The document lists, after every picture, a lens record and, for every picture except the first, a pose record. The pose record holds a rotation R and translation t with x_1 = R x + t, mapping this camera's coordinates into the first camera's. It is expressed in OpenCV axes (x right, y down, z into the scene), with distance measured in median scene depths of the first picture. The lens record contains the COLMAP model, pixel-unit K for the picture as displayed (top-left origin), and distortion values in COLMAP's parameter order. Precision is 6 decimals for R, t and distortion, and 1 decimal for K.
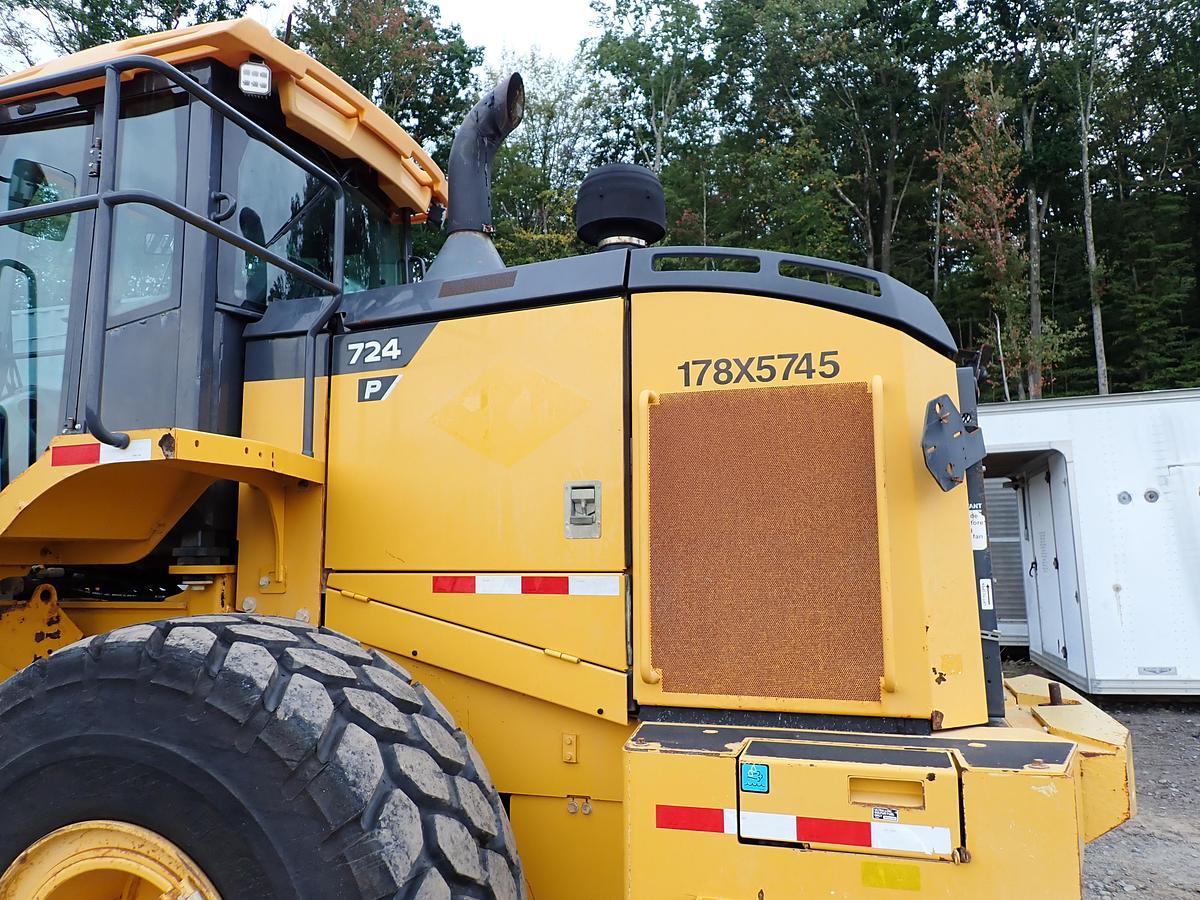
lens RADIAL K [[880.1, 0, 596.5], [0, 880.1, 447.0], [0, 0, 1]] dist [0.003801, -0.004747]
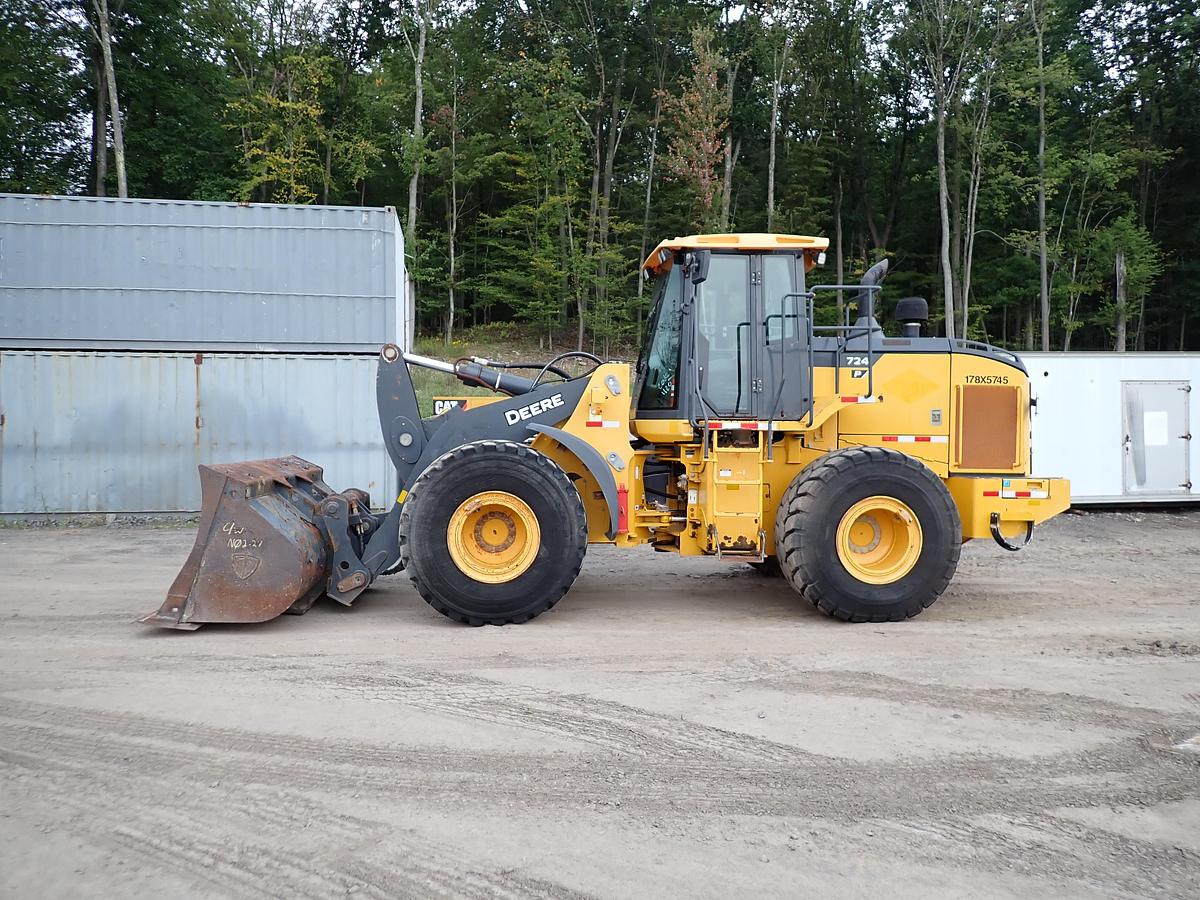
lens RADIAL K [[869.0, 0, 600.0], [0, 869.0, 450.0], [0, 0, 1]] dist [0.008161, -0.003807]
pose [[0.918740, 0.012032, 0.394680, -2.033471], [-0.068444, 0.989258, 0.129167, -0.121311], [-0.388886, -0.145685, 0.909694, -1.266018]]
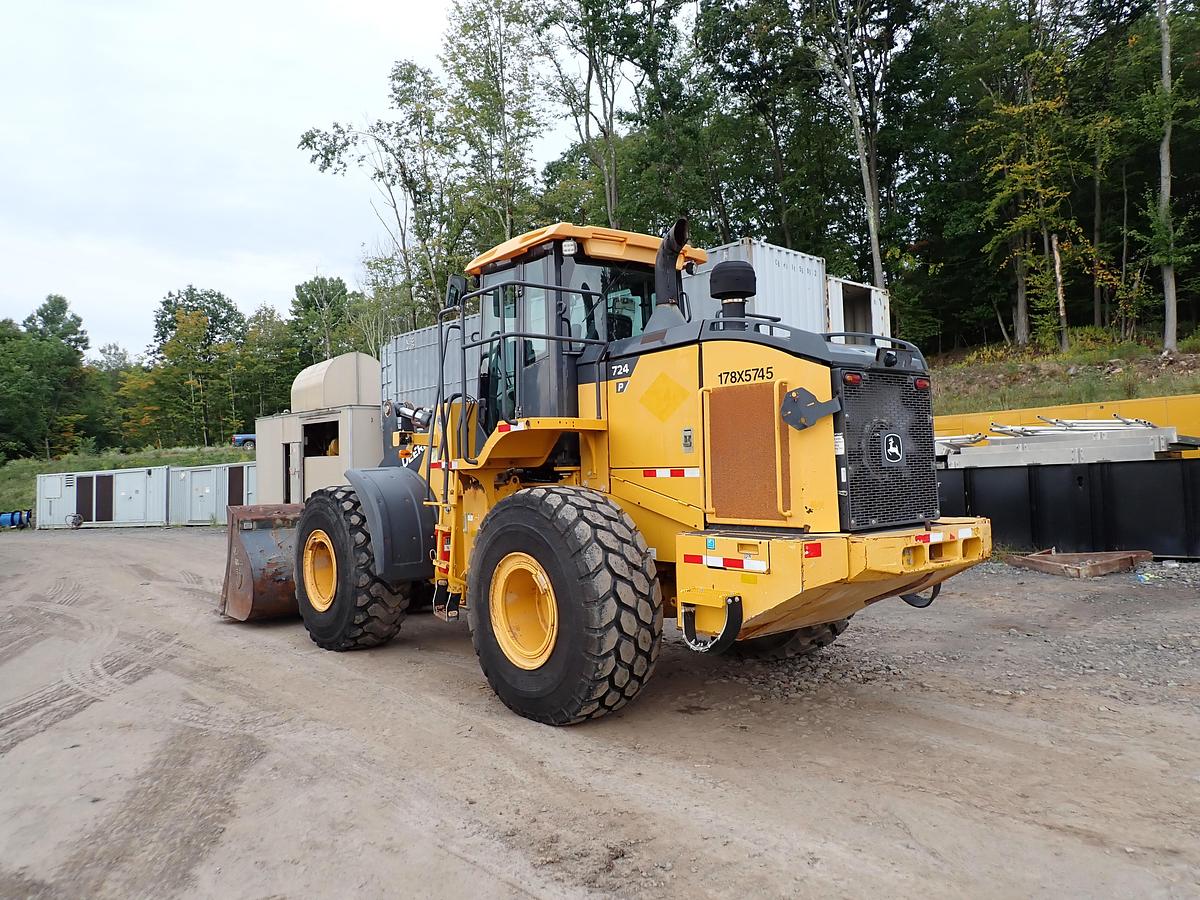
lens RADIAL K [[873.3, 0, 602.7], [0, 873.3, 447.2], [0, 0, 1]] dist [0.005928, -0.003413]
pose [[0.841947, -0.028332, -0.538816, 0.813945], [0.089454, 0.992130, 0.087611, -0.102900], [0.532094, -0.121963, 0.837855, -0.812322]]
